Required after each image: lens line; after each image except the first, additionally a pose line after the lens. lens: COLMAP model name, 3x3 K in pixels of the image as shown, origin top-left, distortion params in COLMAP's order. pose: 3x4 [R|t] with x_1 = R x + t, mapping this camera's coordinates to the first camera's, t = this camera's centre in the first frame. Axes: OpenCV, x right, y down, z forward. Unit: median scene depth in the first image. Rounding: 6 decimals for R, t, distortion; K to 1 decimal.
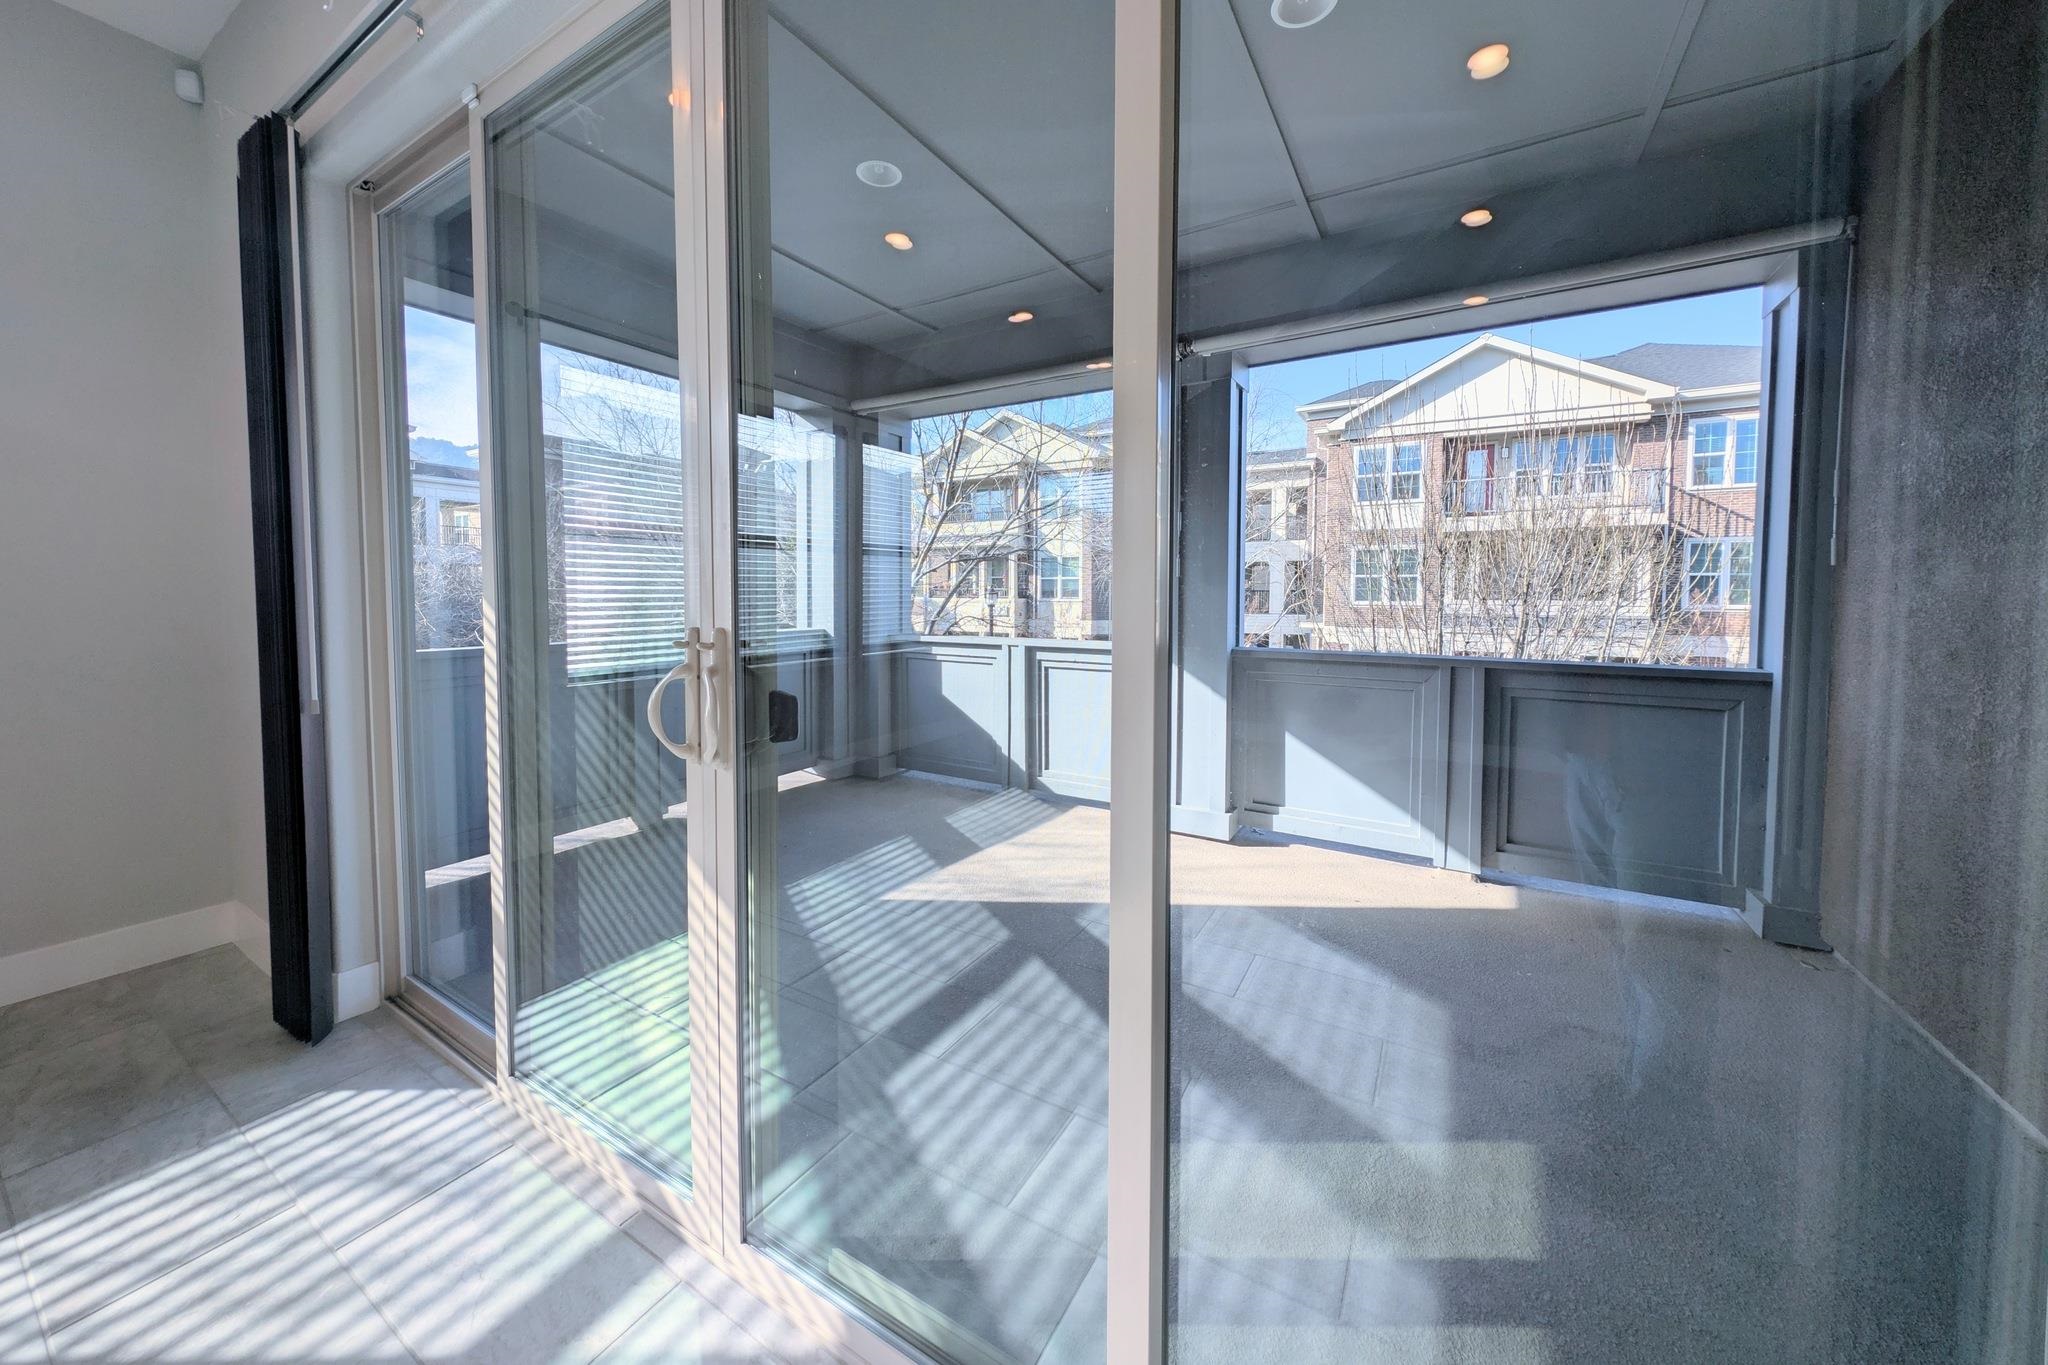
lens RADIAL K [[731.2, 0, 1019.7], [0, 731.2, 666.8], [0, 0, 1]] dist [0.006040, -0.002292]
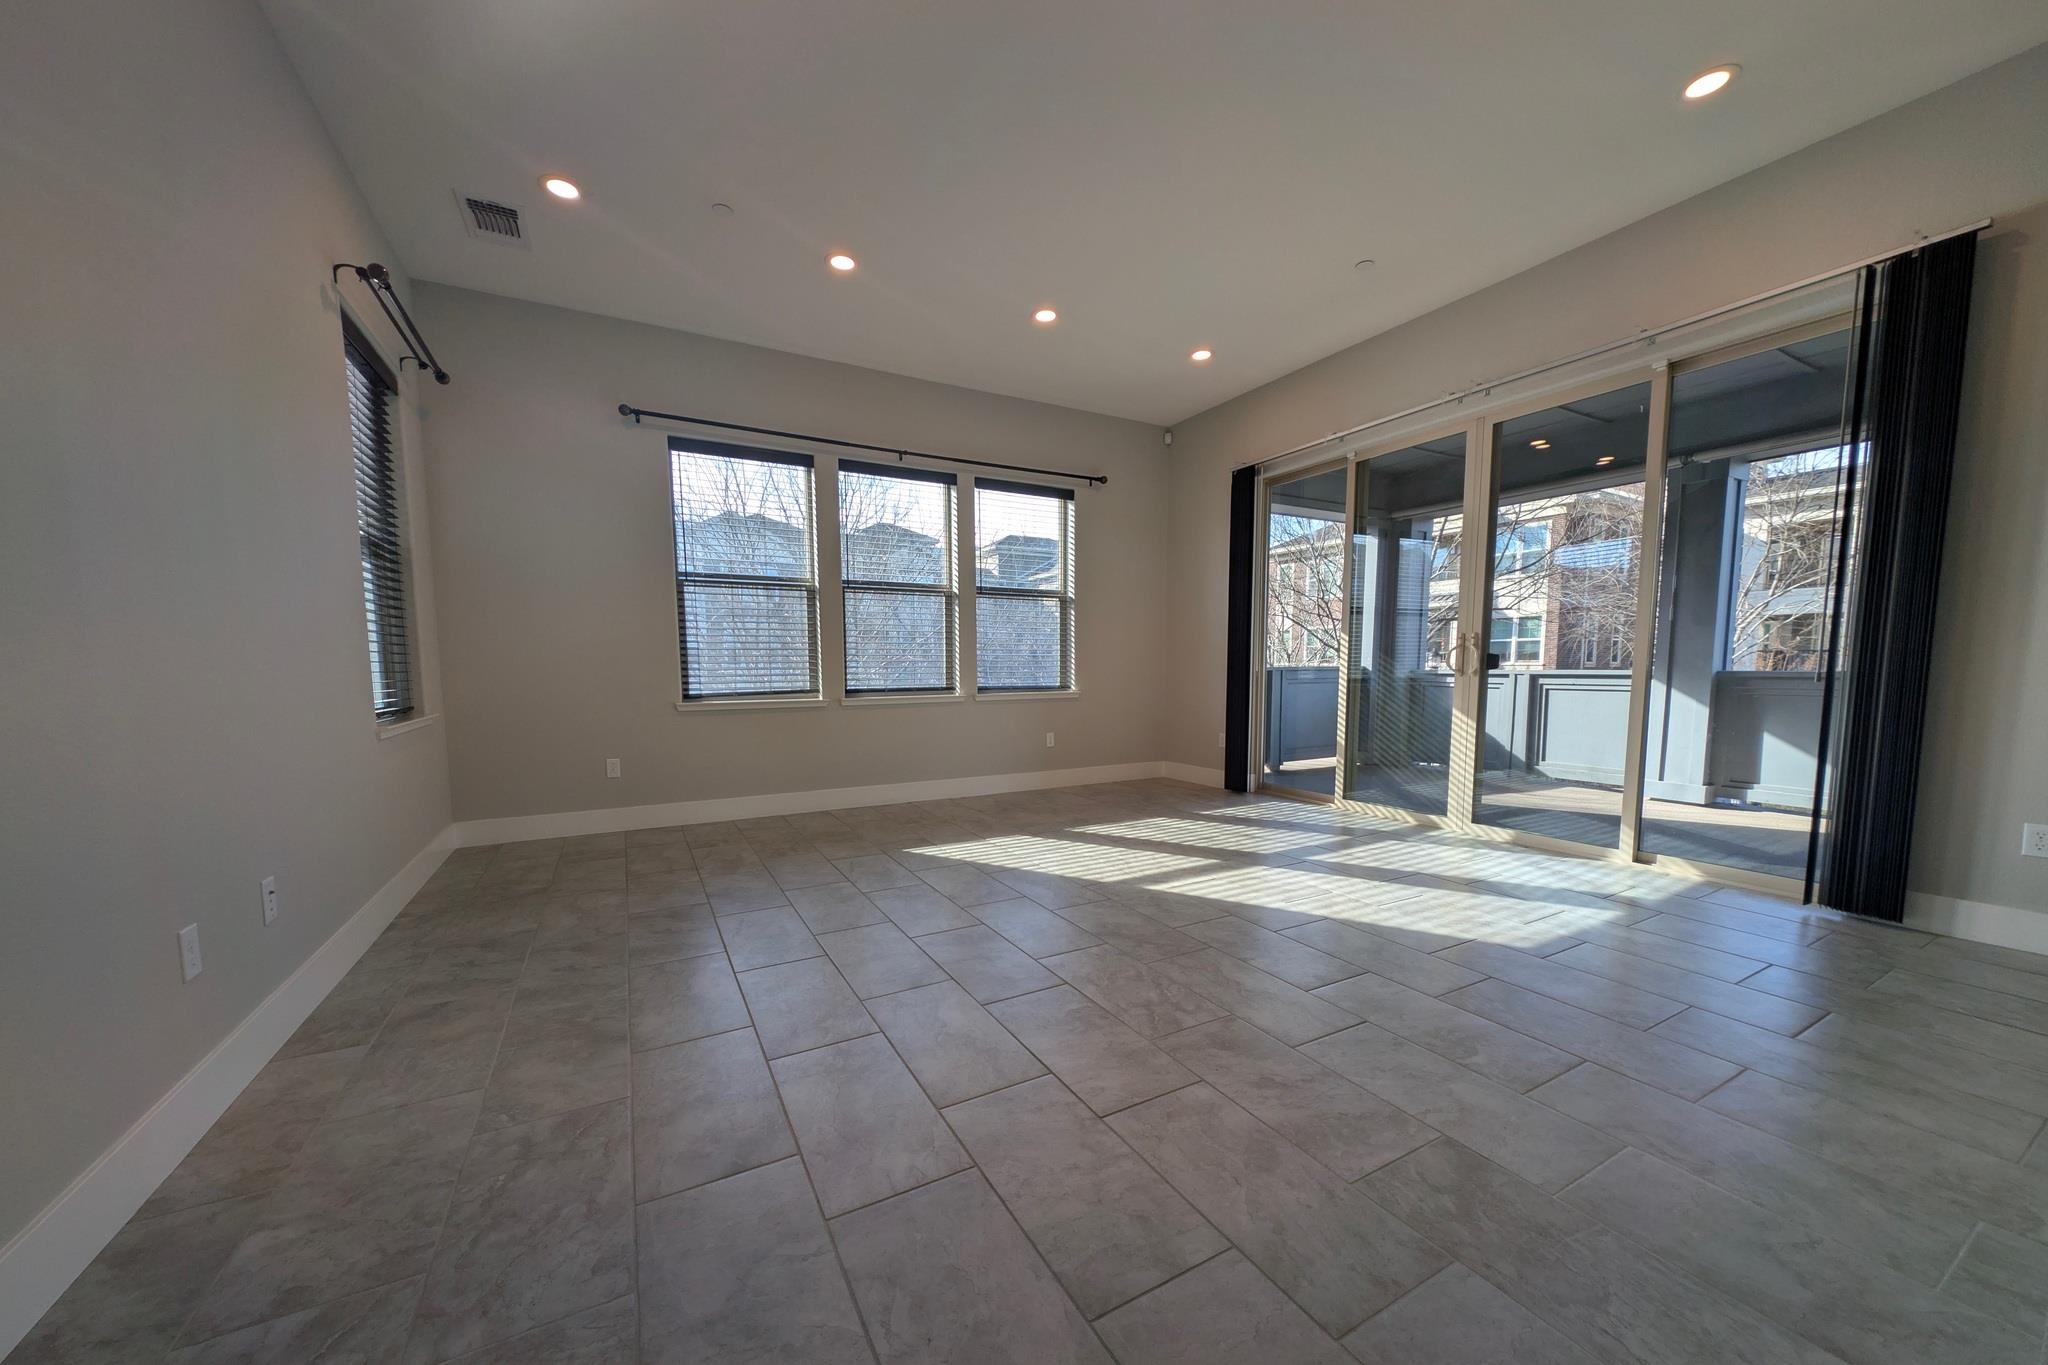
lens RADIAL K [[731.2, 0, 1022.8], [0, 731.2, 738.9], [0, 0, 1]] dist [0.006040, -0.002292]
pose [[0.866135, 0.046303, -0.497661, -0.128829], [-0.044329, 0.998892, 0.015788, 0.117238], [0.497841, 0.008387, 0.867228, -0.728536]]
